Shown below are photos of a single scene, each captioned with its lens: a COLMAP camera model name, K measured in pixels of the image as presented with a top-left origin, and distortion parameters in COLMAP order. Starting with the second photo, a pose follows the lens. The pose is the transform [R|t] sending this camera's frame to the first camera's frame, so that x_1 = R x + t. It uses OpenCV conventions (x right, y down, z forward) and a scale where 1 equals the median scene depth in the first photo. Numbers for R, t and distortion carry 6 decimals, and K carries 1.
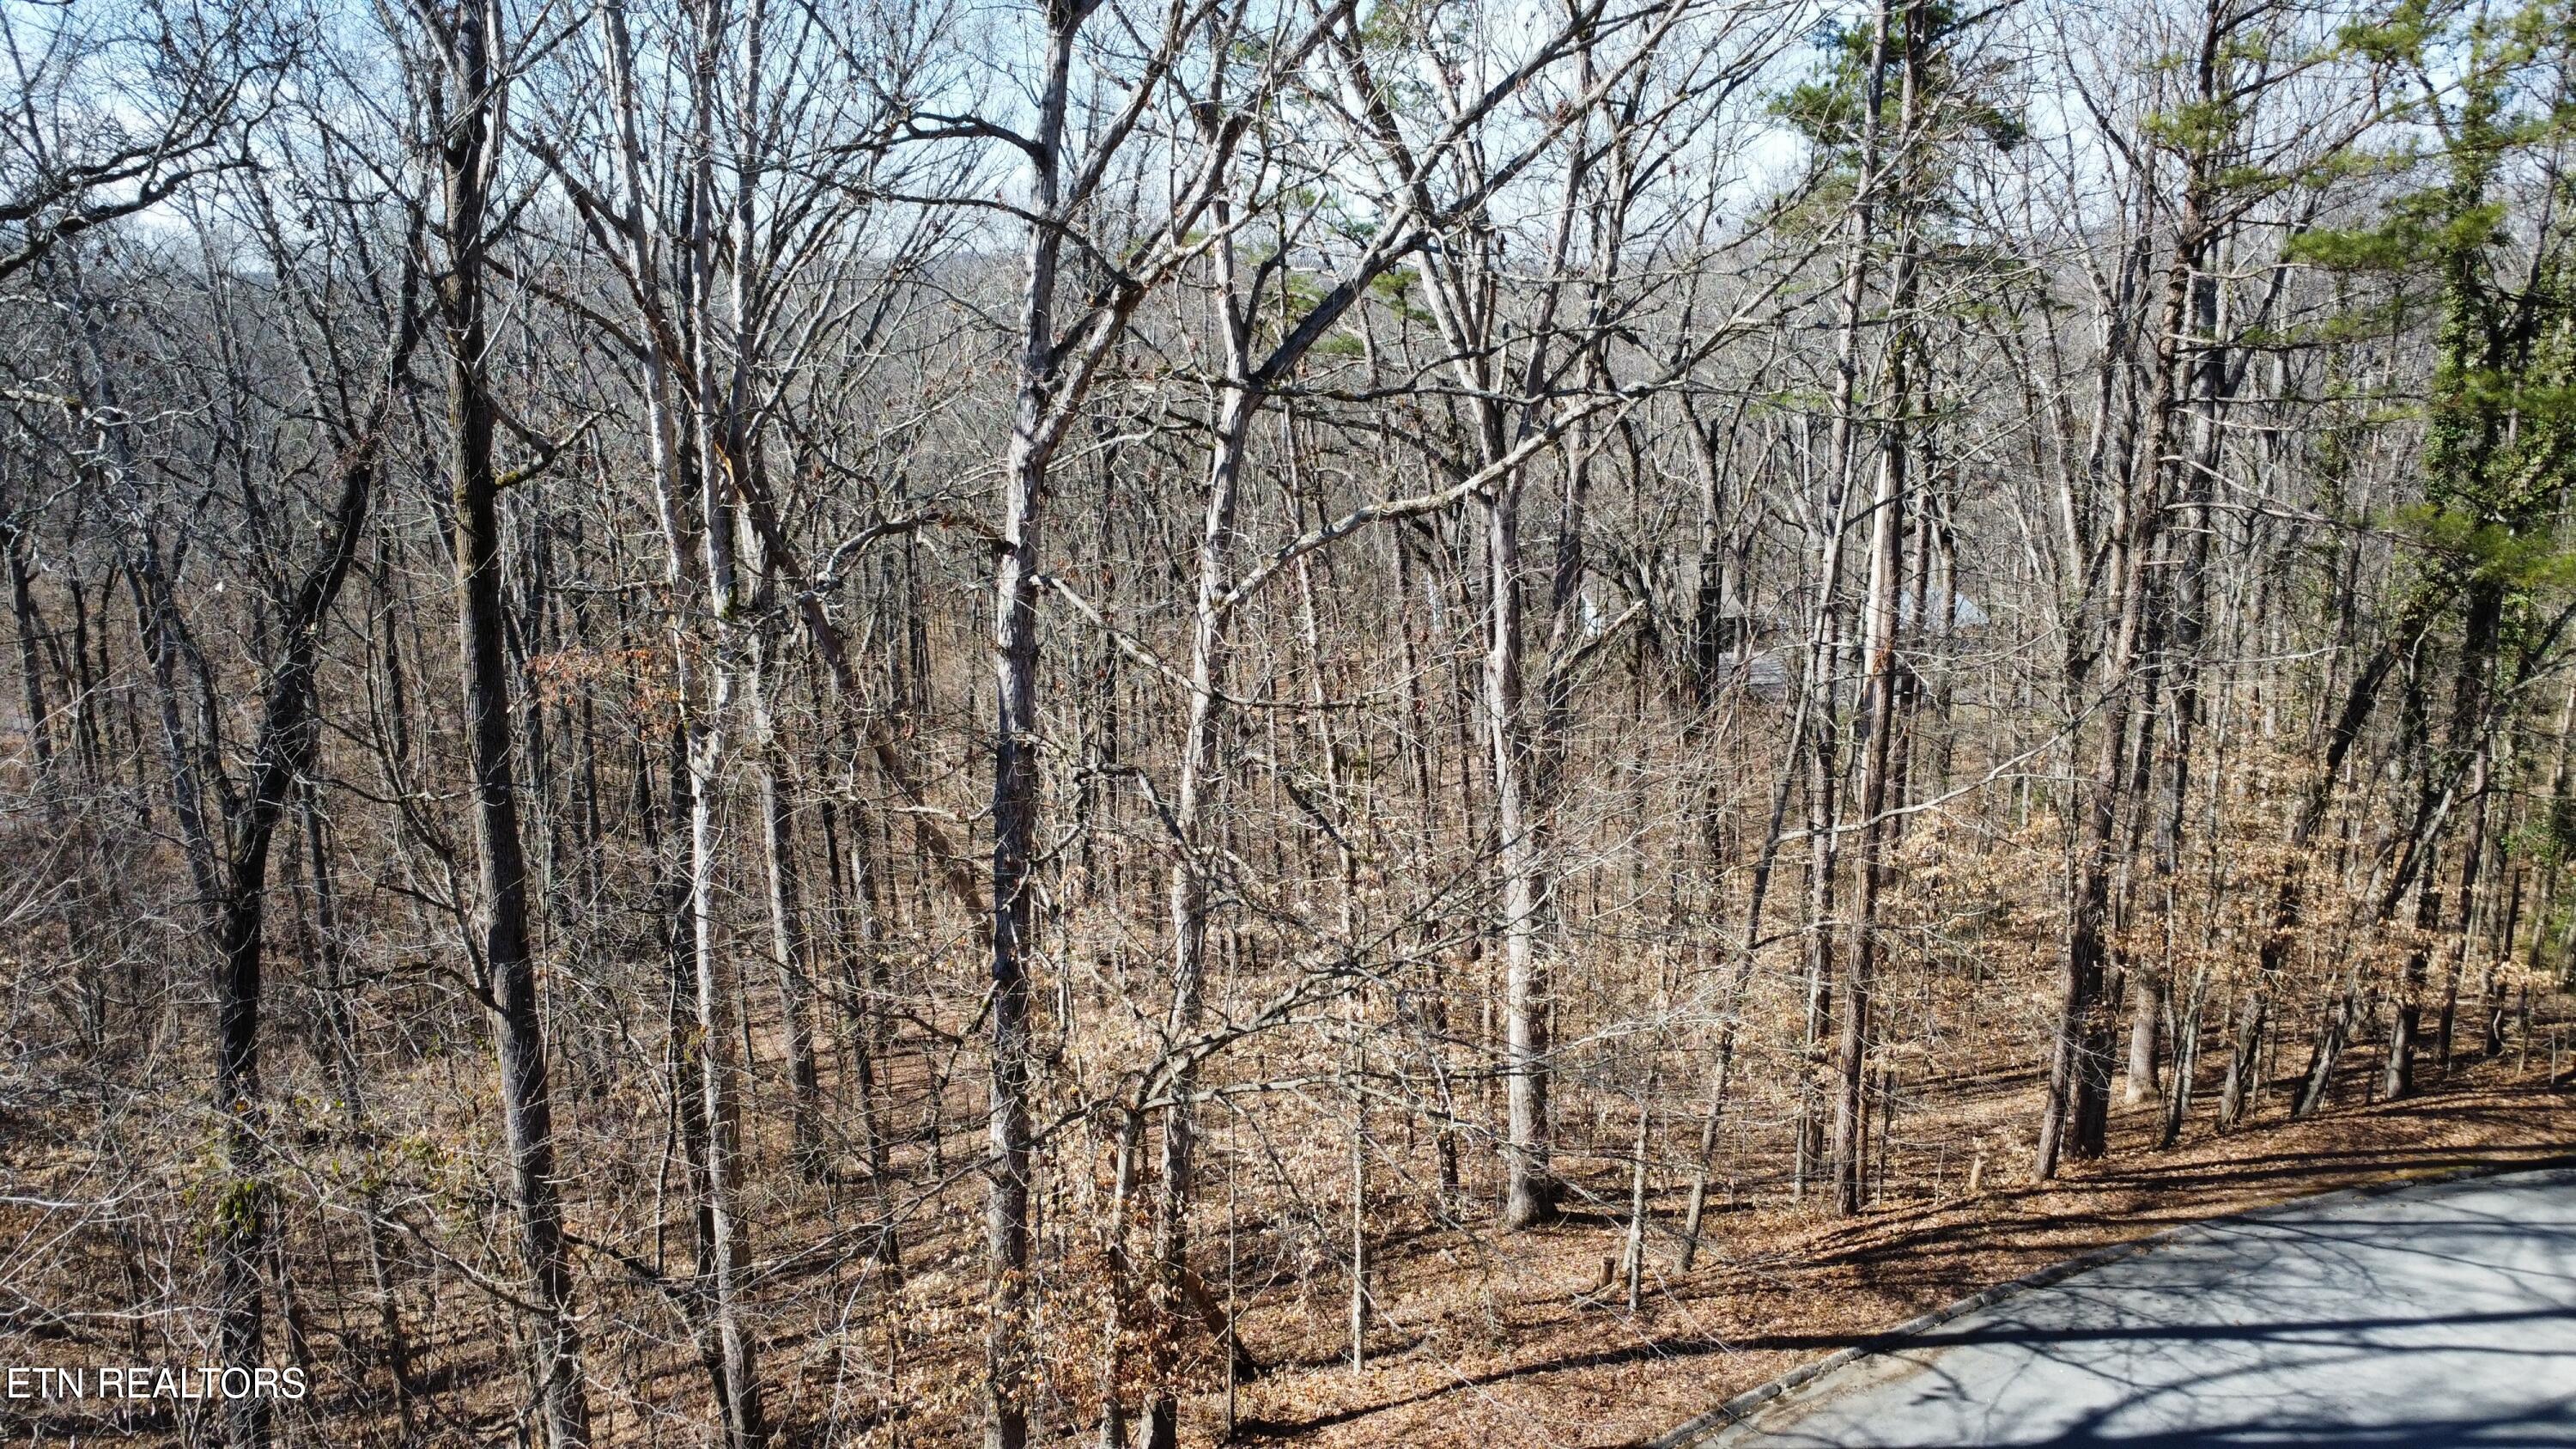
lens RADIAL K [[1875.2, 0, 1294.3], [0, 1875.2, 723.8], [0, 0, 1]] dist [-0.030353, -0.003610]
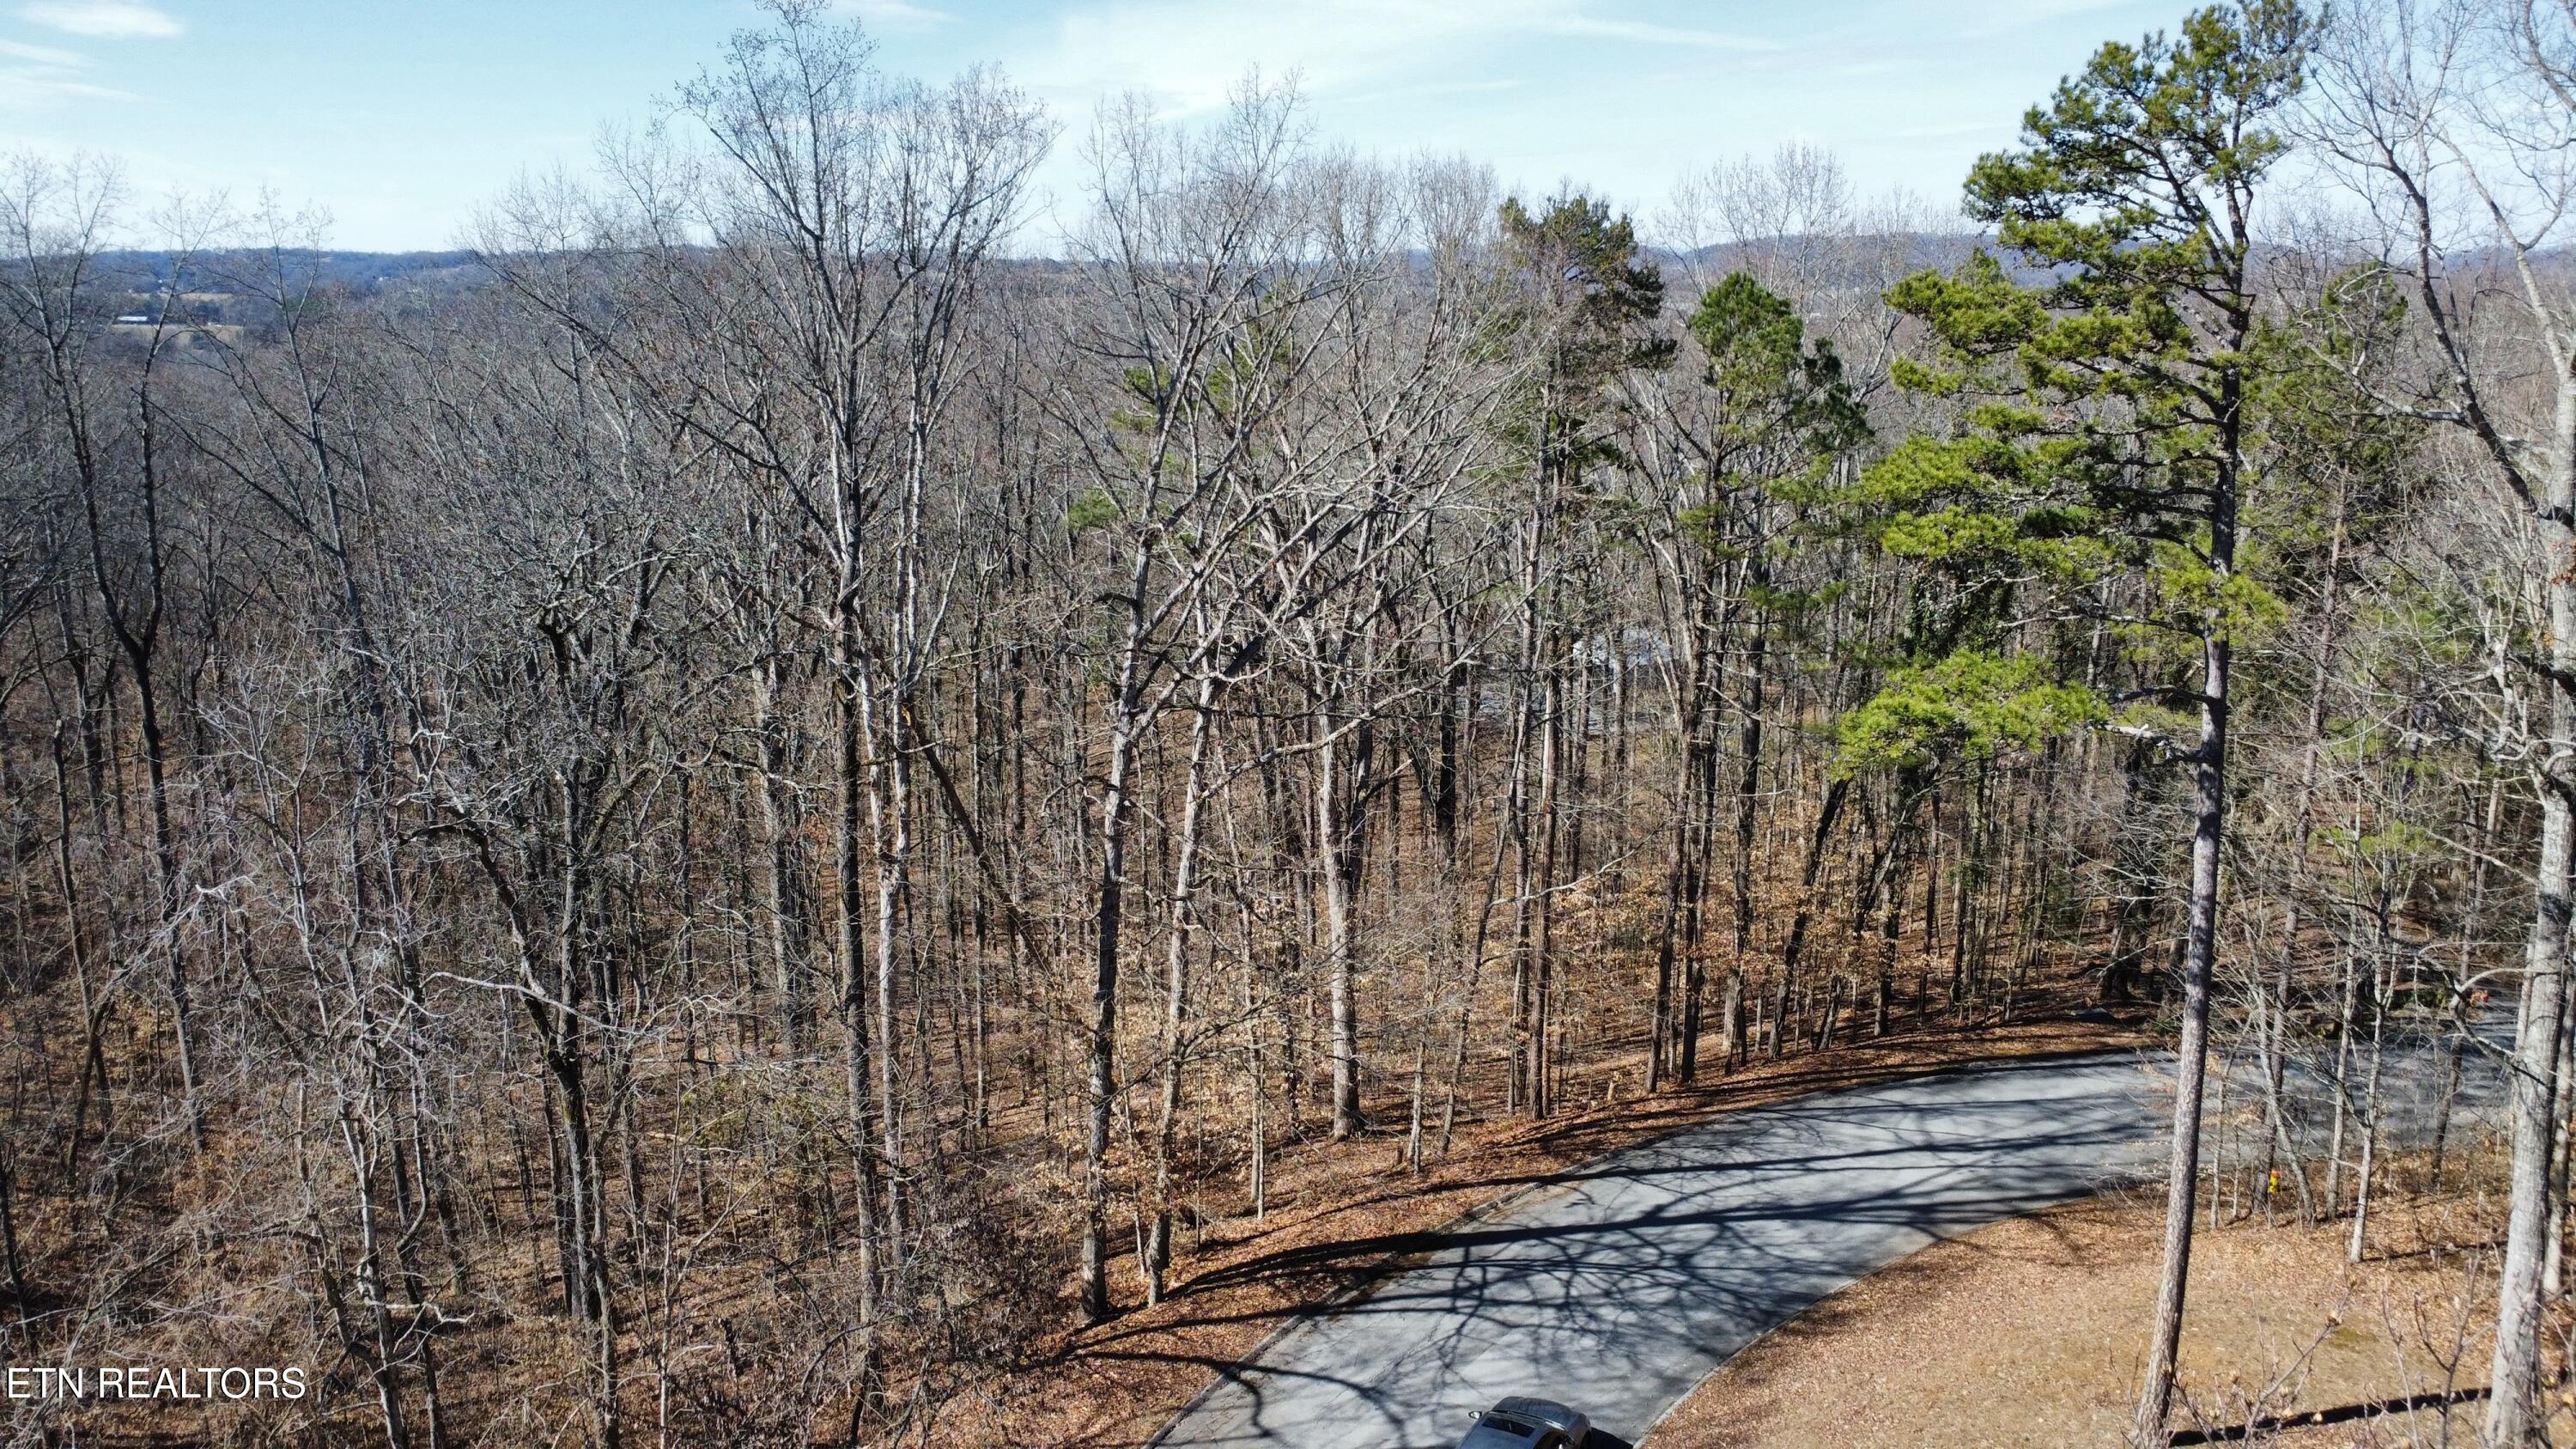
lens RADIAL K [[1875.2, 0, 1283.1], [0, 1875.2, 726.7], [0, 0, 1]] dist [-0.030353, -0.003610]
pose [[0.990965, -0.019447, 0.132701, -0.171662], [0.018899, 0.999807, 0.005385, -0.120612], [-0.132780, -0.002829, 0.991141, -0.742193]]
